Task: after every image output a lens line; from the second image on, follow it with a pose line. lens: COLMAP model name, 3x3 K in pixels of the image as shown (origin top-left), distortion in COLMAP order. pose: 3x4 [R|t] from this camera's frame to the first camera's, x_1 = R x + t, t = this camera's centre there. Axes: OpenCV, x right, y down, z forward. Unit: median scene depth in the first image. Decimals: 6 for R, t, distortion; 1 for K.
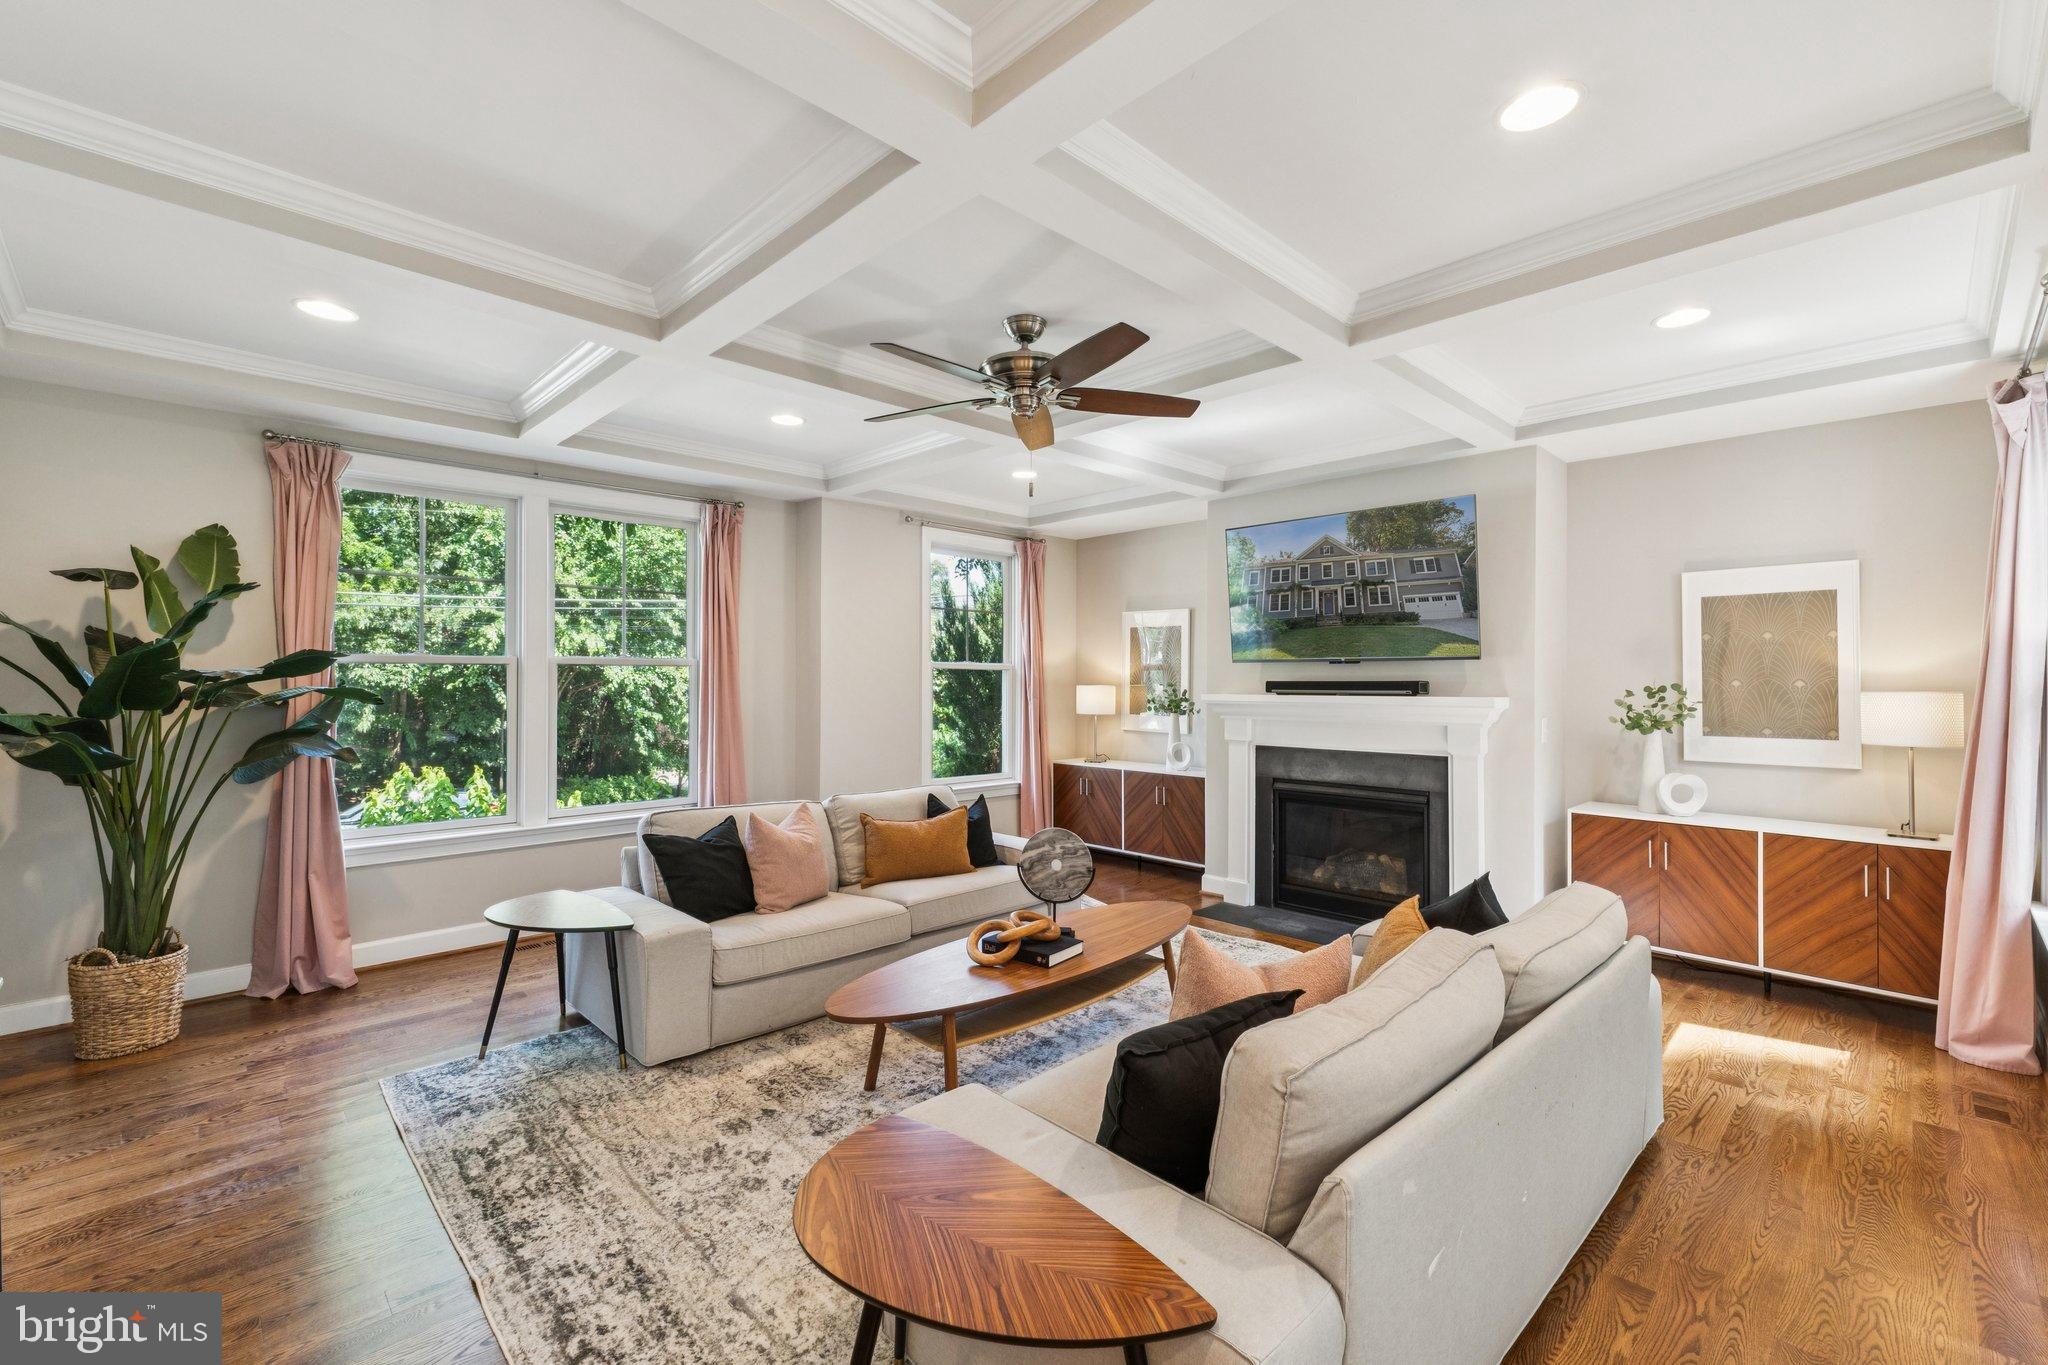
lens RADIAL K [[863.7, 0, 1027.3], [0, 863.7, 677.6], [0, 0, 1]] dist [0.003366, -0.000213]
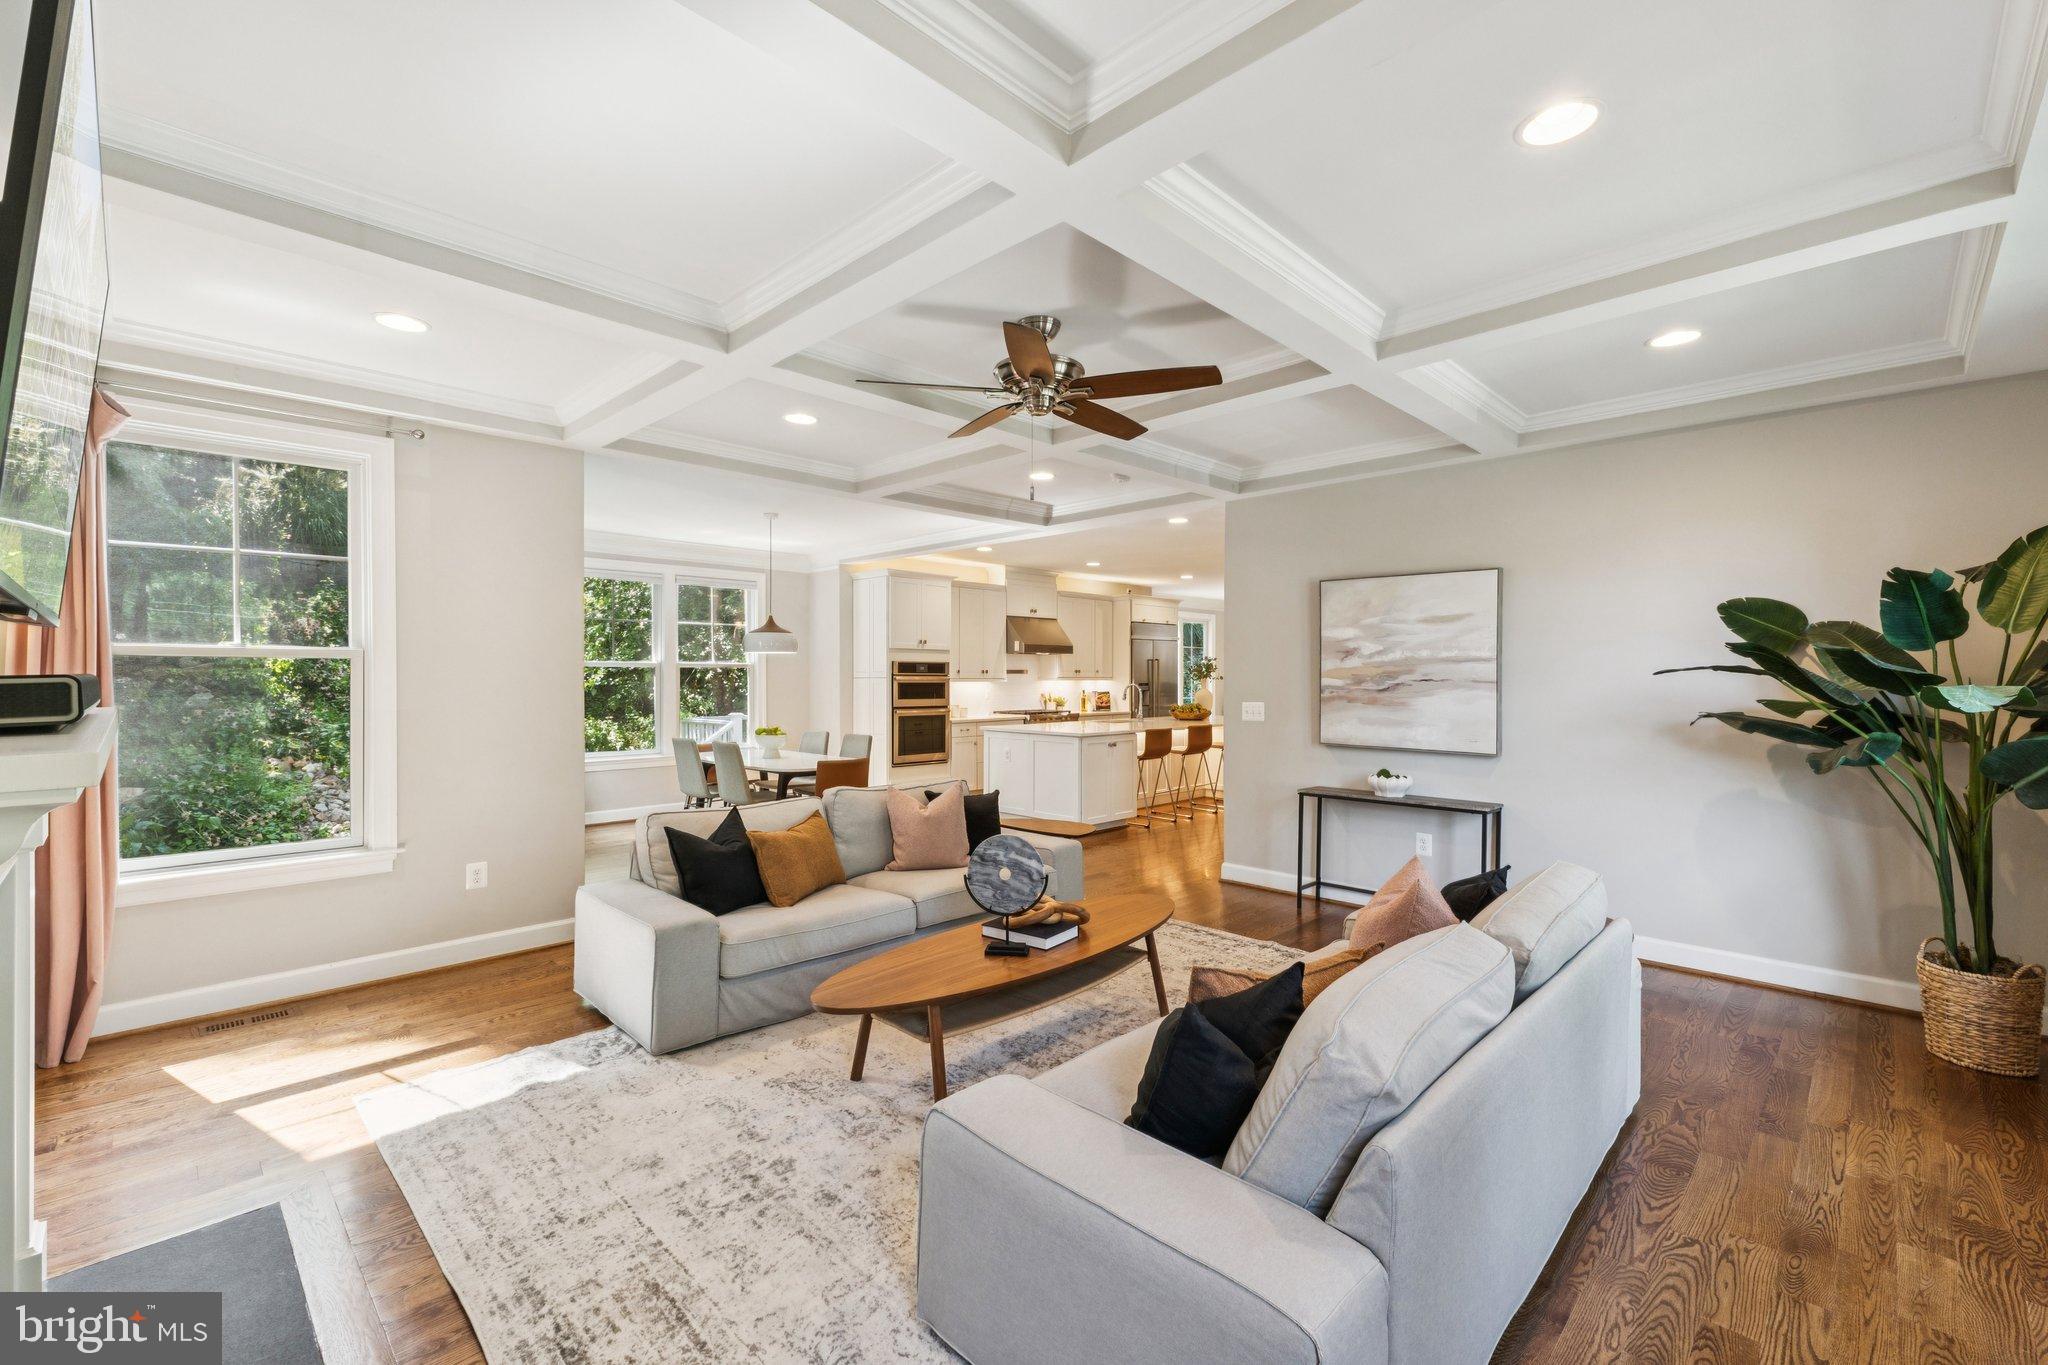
lens RADIAL K [[863.7, 0, 1027.3], [0, 863.7, 677.6], [0, 0, 1]] dist [0.003366, -0.000213]
pose [[-0.999840, -0.002967, -0.017612, 0.018736], [-0.002979, 0.999995, 0.000668, 0.004301], [0.017610, 0.000720, -0.999845, 1.410538]]
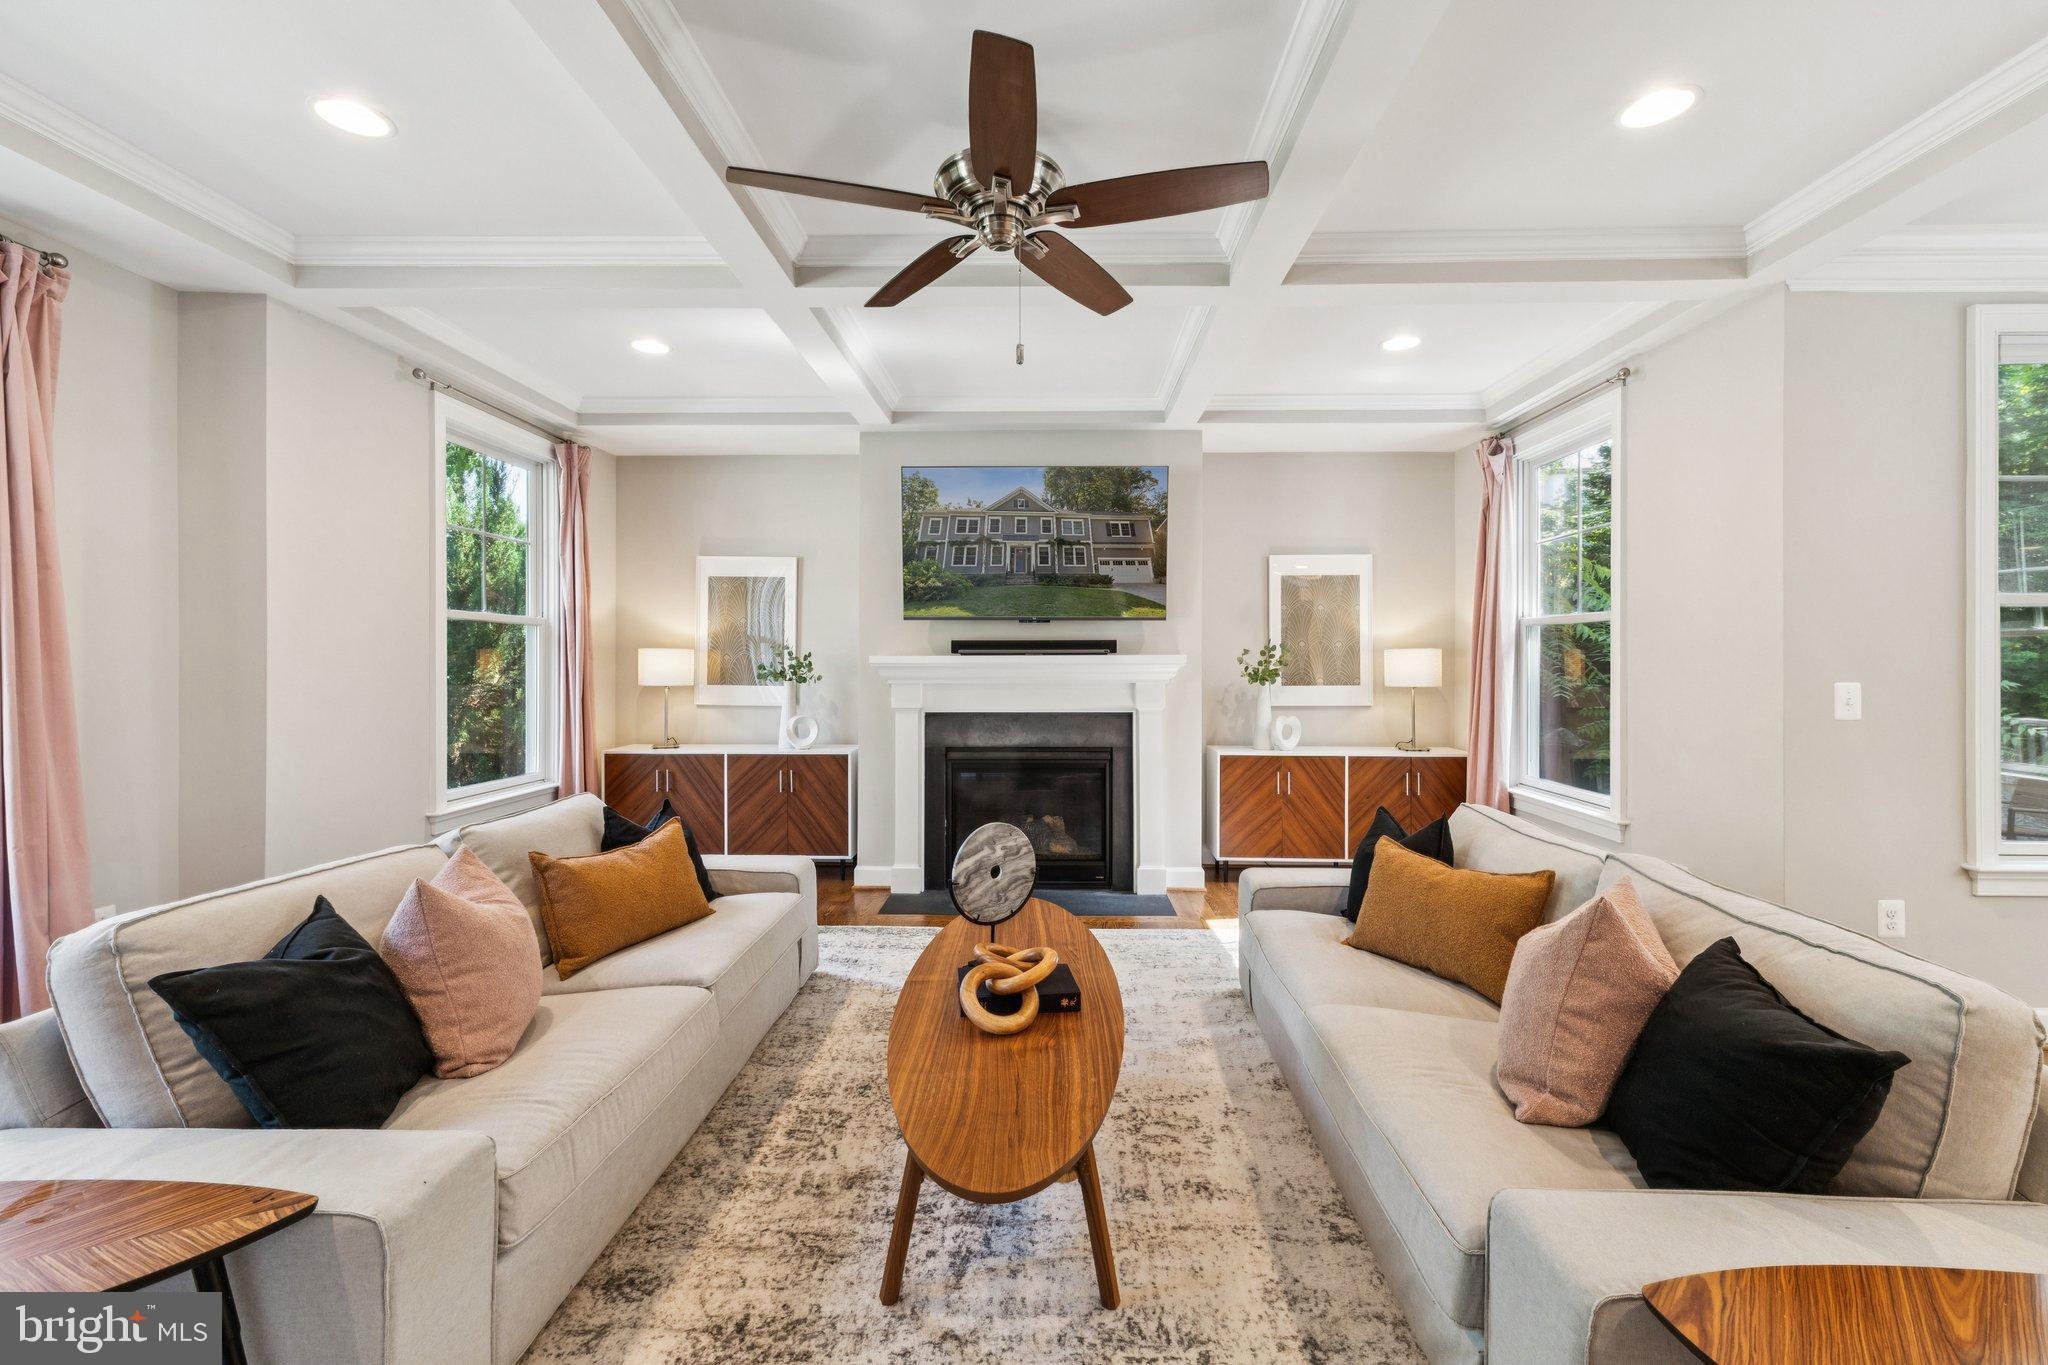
lens RADIAL K [[864.4, 0, 1030.3], [0, 864.4, 664.0], [0, 0, 1]] dist [0.003183, -0.000248]
pose [[0.716722, -0.005302, 0.697339, -0.337634], [-0.001118, 0.999961, 0.008752, 0.022984], [-0.697358, -0.007053, 0.716688, 0.329379]]
